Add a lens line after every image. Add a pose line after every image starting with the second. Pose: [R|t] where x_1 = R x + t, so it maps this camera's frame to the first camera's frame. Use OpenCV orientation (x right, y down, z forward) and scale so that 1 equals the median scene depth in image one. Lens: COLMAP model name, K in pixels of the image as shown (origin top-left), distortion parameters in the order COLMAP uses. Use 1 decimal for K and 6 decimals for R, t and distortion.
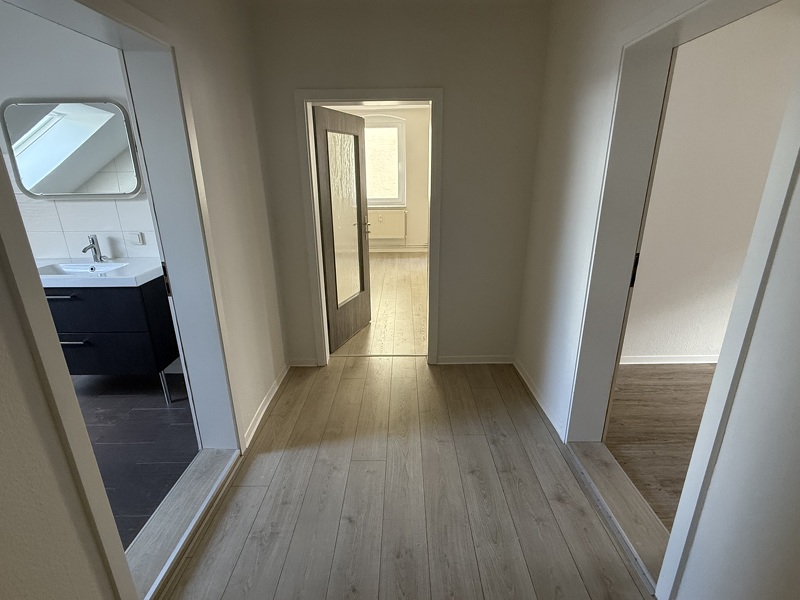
lens RADIAL K [[397.1, 0, 399.3], [0, 397.1, 303.4], [0, 0, 1]] dist [-0.001739, -0.000410]
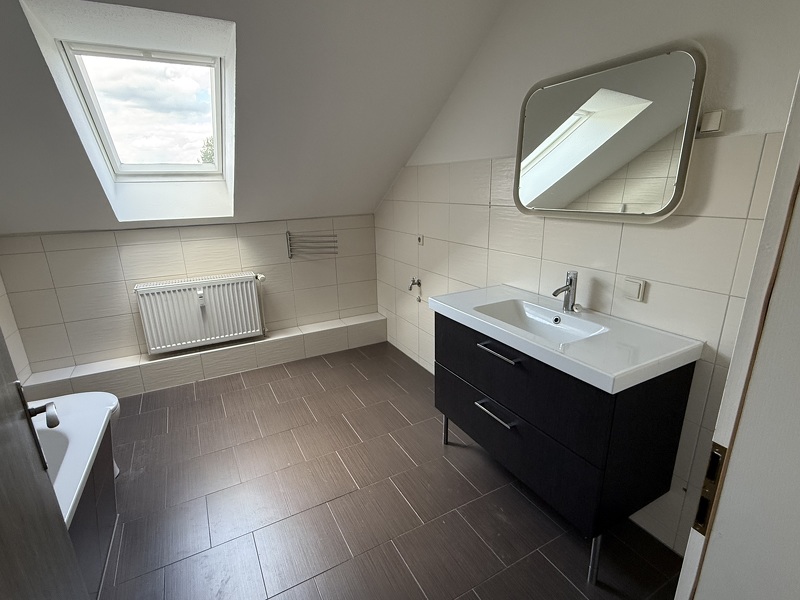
lens RADIAL K [[397.1, 0, 398.6], [0, 397.1, 301.5], [0, 0, 1]] dist [-0.001739, -0.000410]
pose [[0.473941, 0.246605, -0.845320, -0.329038], [-0.264774, 0.955468, 0.130289, -0.131917], [0.839806, 0.162070, 0.518130, 0.406673]]
